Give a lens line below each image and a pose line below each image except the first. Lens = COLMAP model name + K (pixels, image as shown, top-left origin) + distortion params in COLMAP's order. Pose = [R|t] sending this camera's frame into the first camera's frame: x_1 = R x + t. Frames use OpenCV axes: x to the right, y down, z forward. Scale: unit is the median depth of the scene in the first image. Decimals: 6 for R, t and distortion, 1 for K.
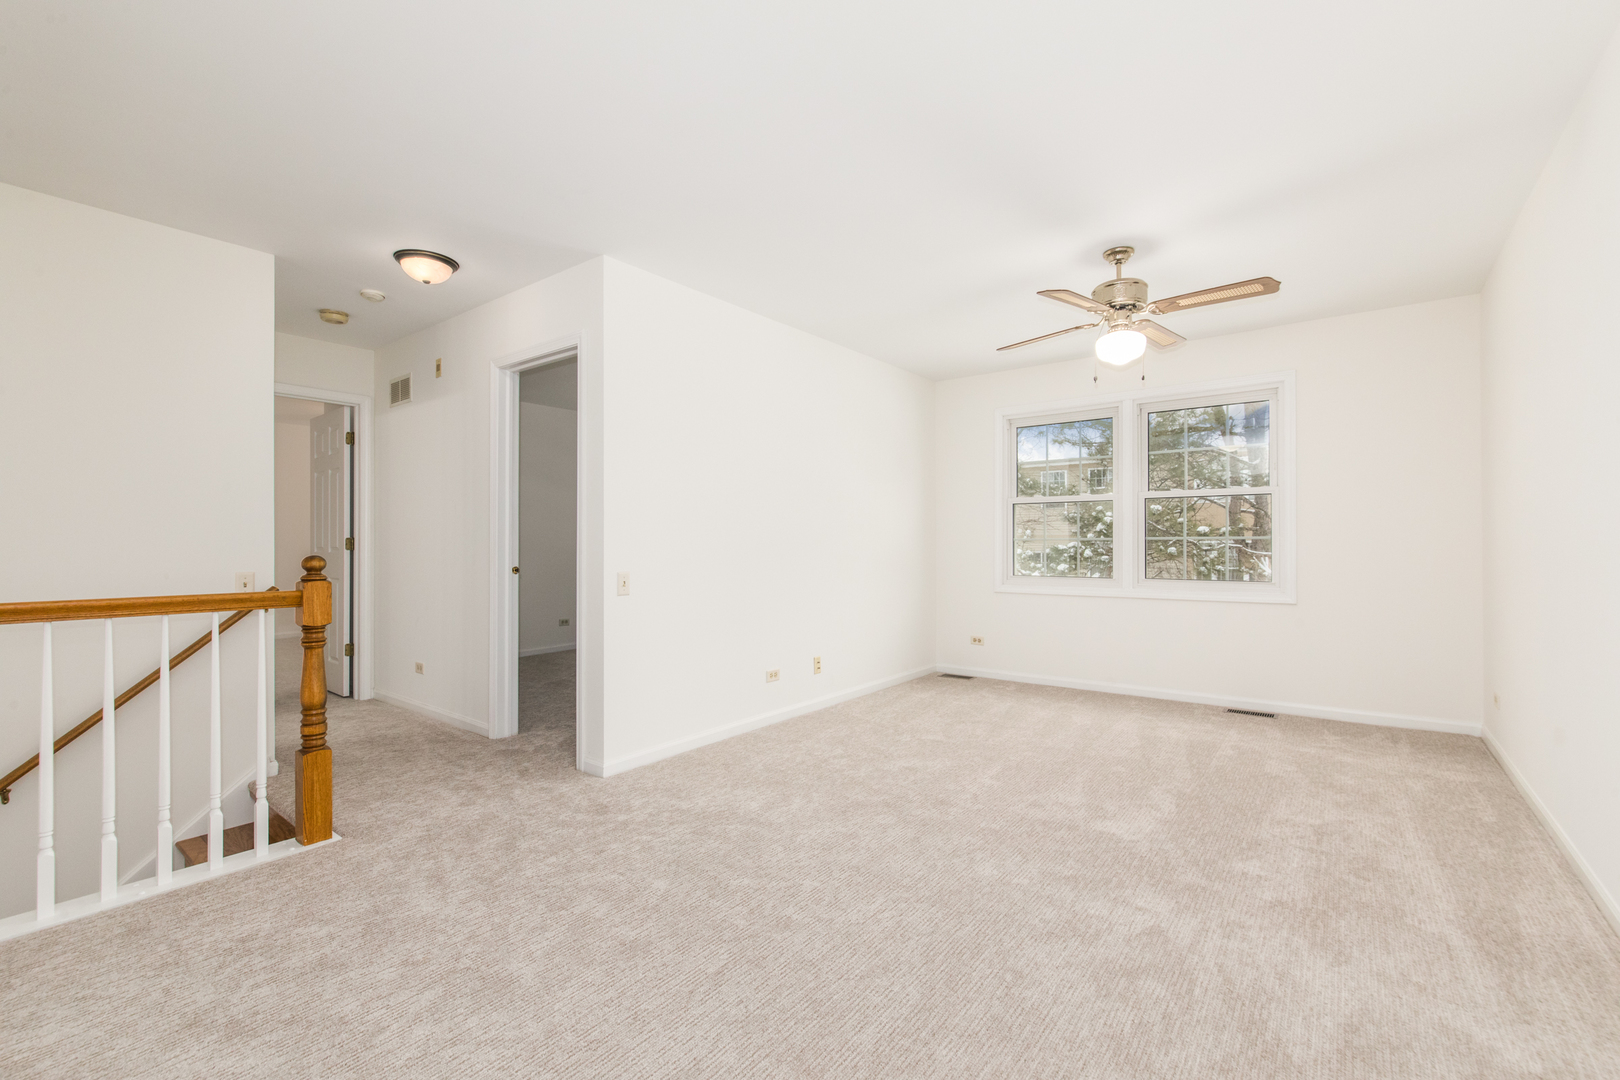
lens RADIAL K [[720.1, 0, 810.0], [0, 720.1, 540.0], [0, 0, 1]] dist [-0.000981, 0.000095]
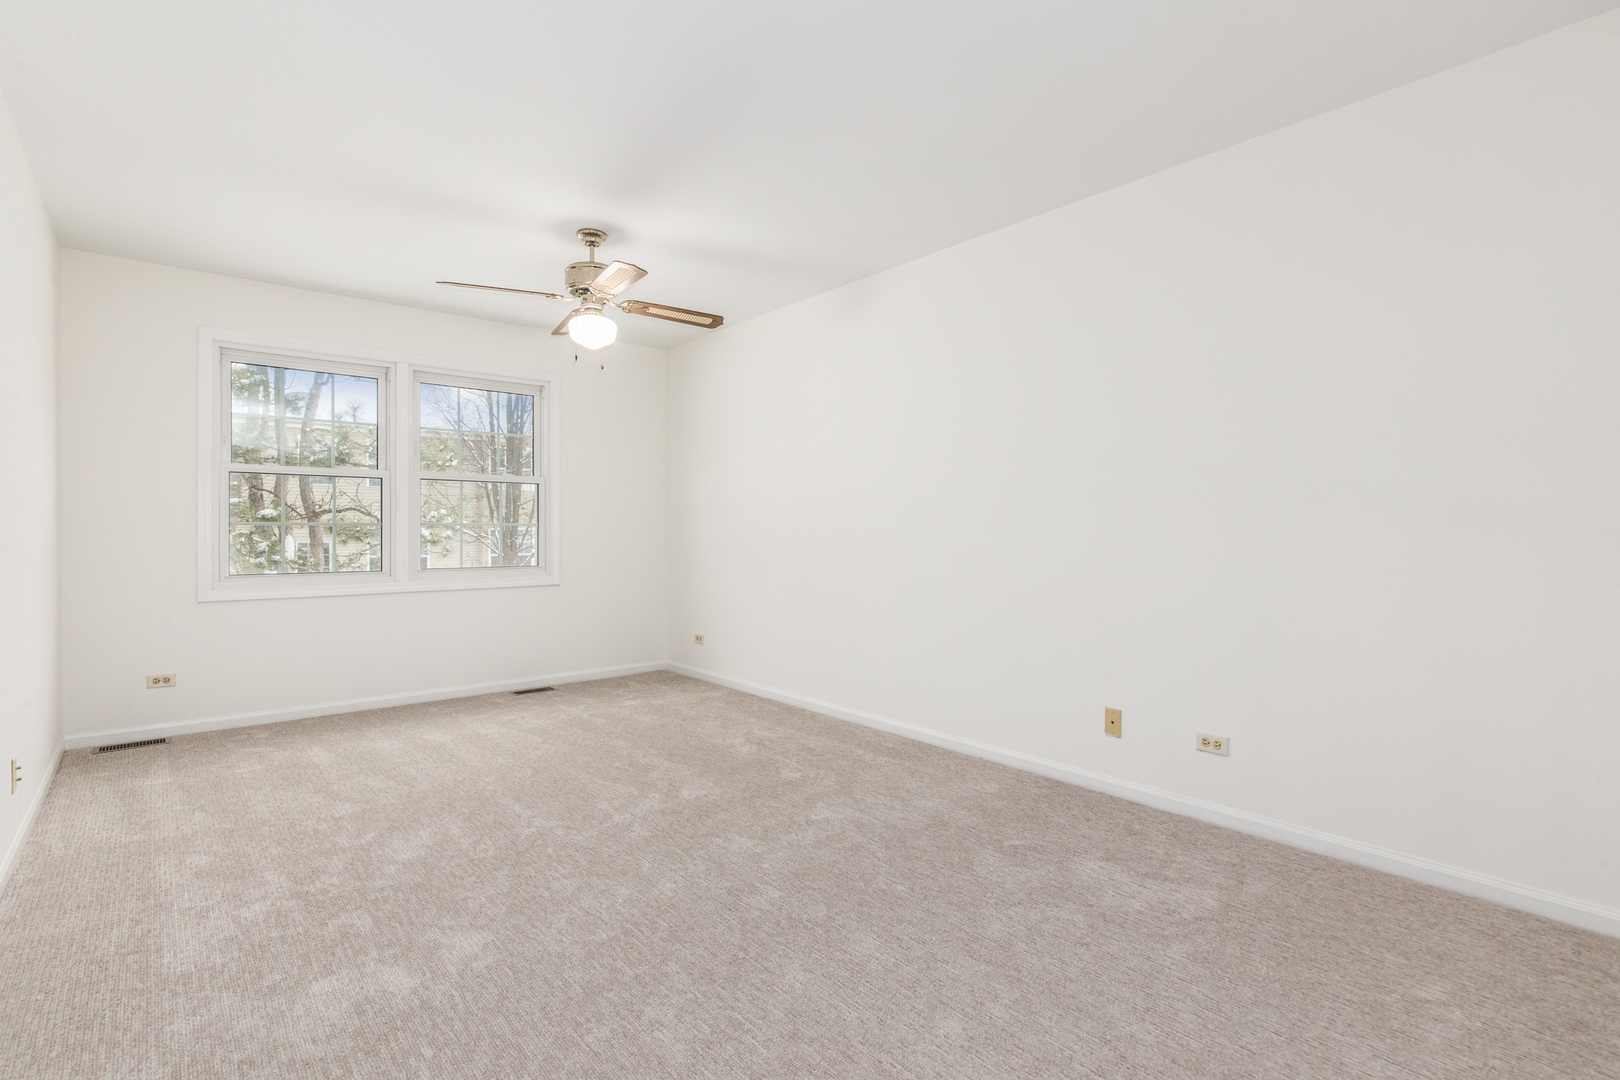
lens RADIAL K [[798.5, 0, 810.0], [0, 798.5, 540.0], [0, 0, 1]] dist [0.002611, 0.000621]
pose [[0.174598, -0.008557, 0.984603, -0.476070], [-0.006800, 0.999928, 0.009896, 0.004457], [-0.984616, -0.008423, 0.174527, 0.407603]]
